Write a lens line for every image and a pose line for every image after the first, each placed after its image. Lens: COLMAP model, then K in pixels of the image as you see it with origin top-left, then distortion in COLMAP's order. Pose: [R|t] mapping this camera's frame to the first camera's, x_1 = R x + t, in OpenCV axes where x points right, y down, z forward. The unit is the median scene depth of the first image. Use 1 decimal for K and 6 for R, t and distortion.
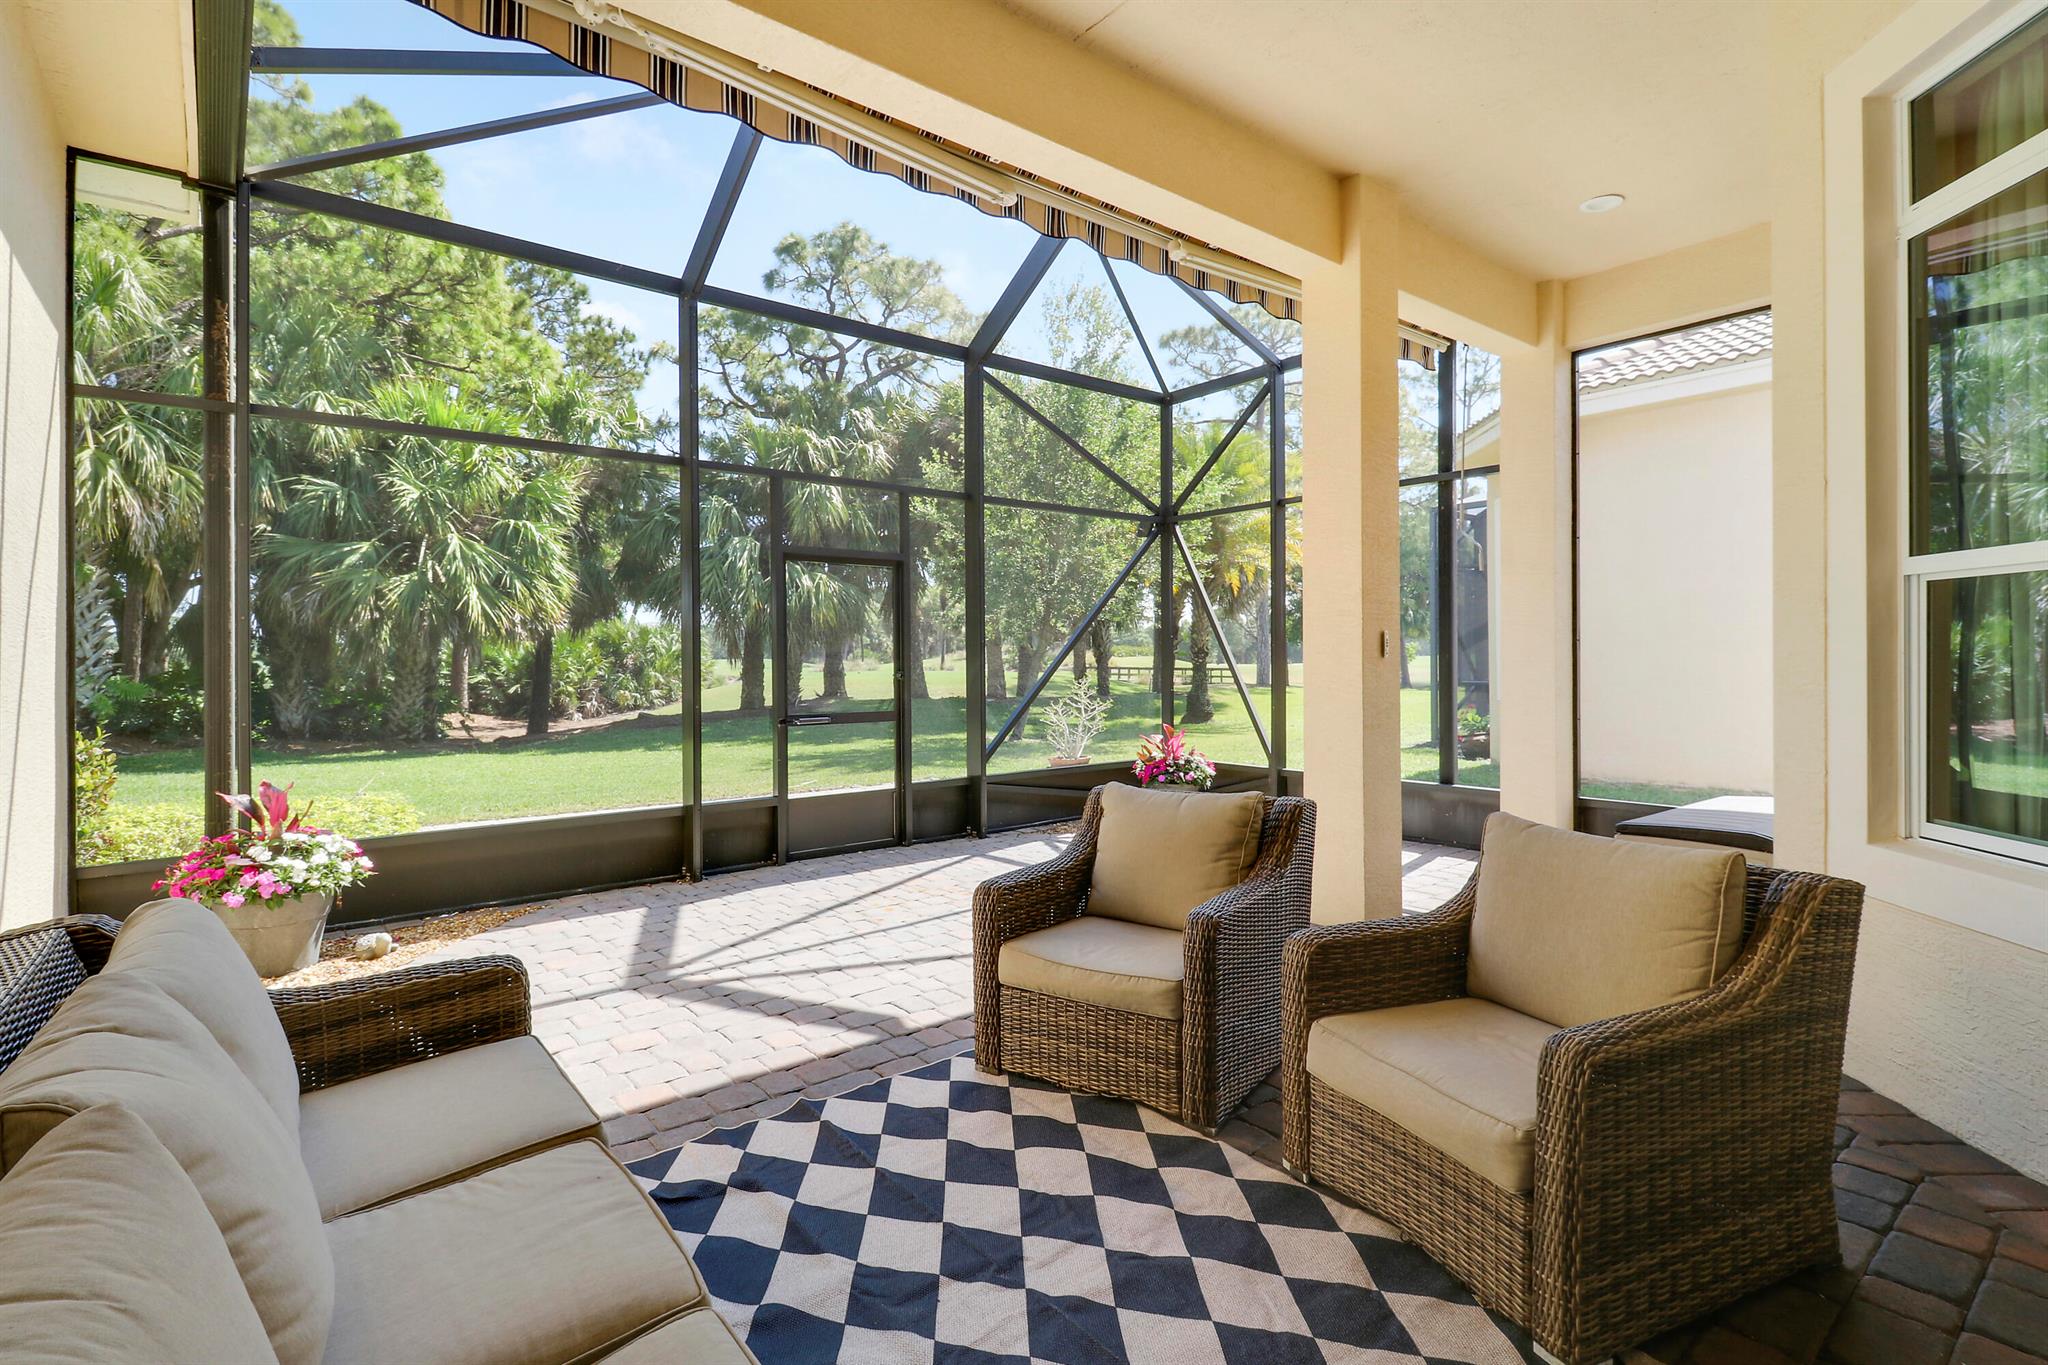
lens RADIAL K [[974.6, 0, 1018.8], [0, 974.6, 679.5], [0, 0, 1]] dist [0.000157, -0.000068]
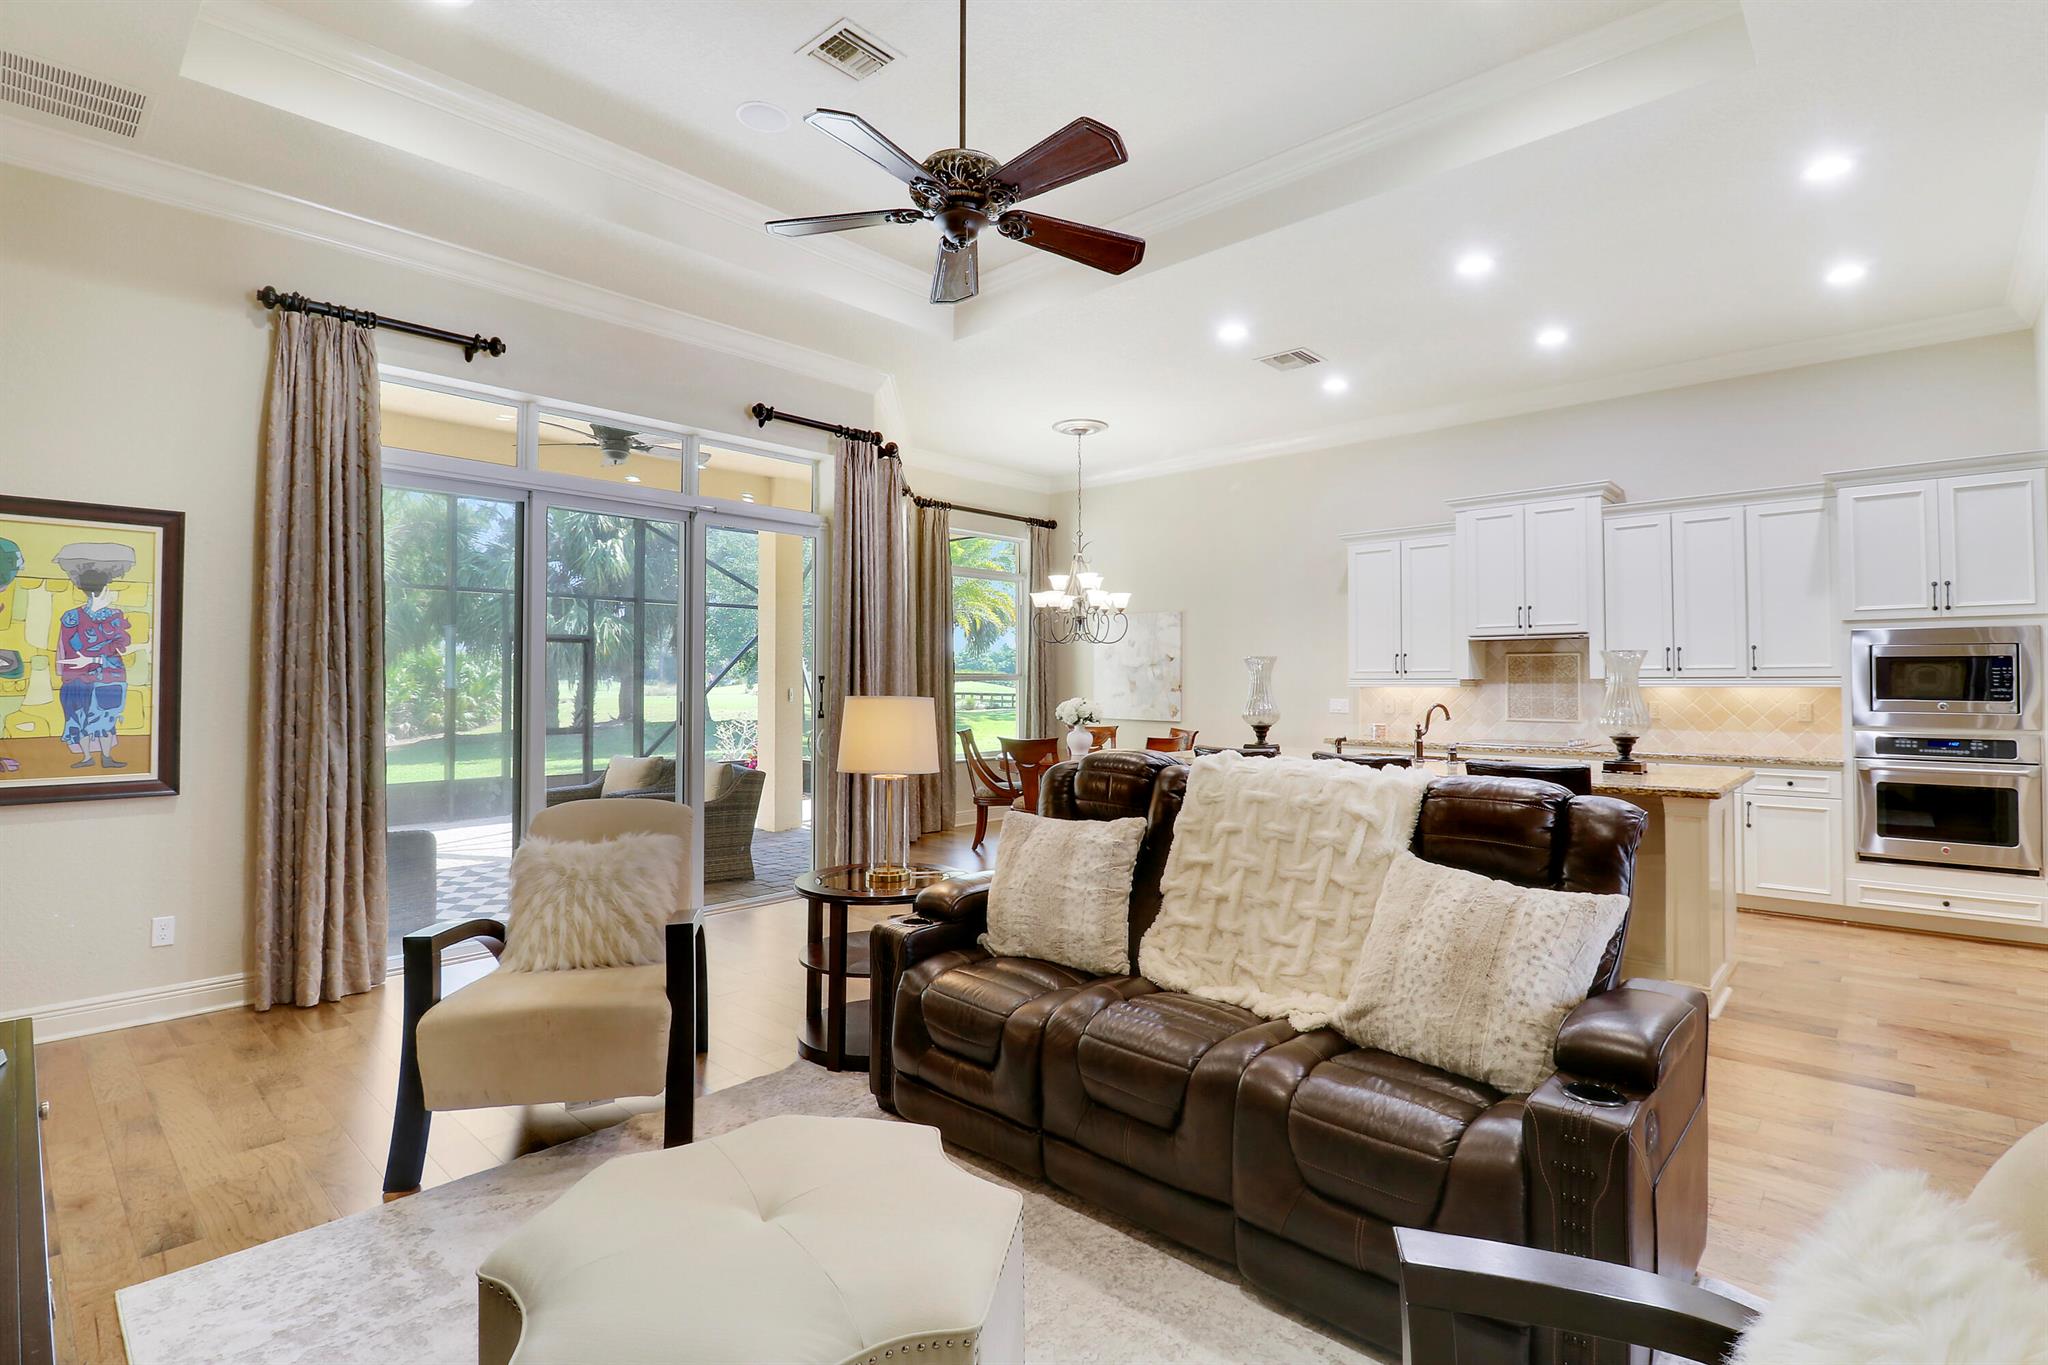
lens RADIAL K [[974.6, 0, 1029.1], [0, 974.6, 682.7], [0, 0, 1]] dist [0.000157, -0.000068]
pose [[0.988487, 0.002166, 0.151293, 0.109523], [0.000418, 0.999855, -0.017045, -0.004888], [-0.151308, 0.016912, 0.988342, -0.228243]]
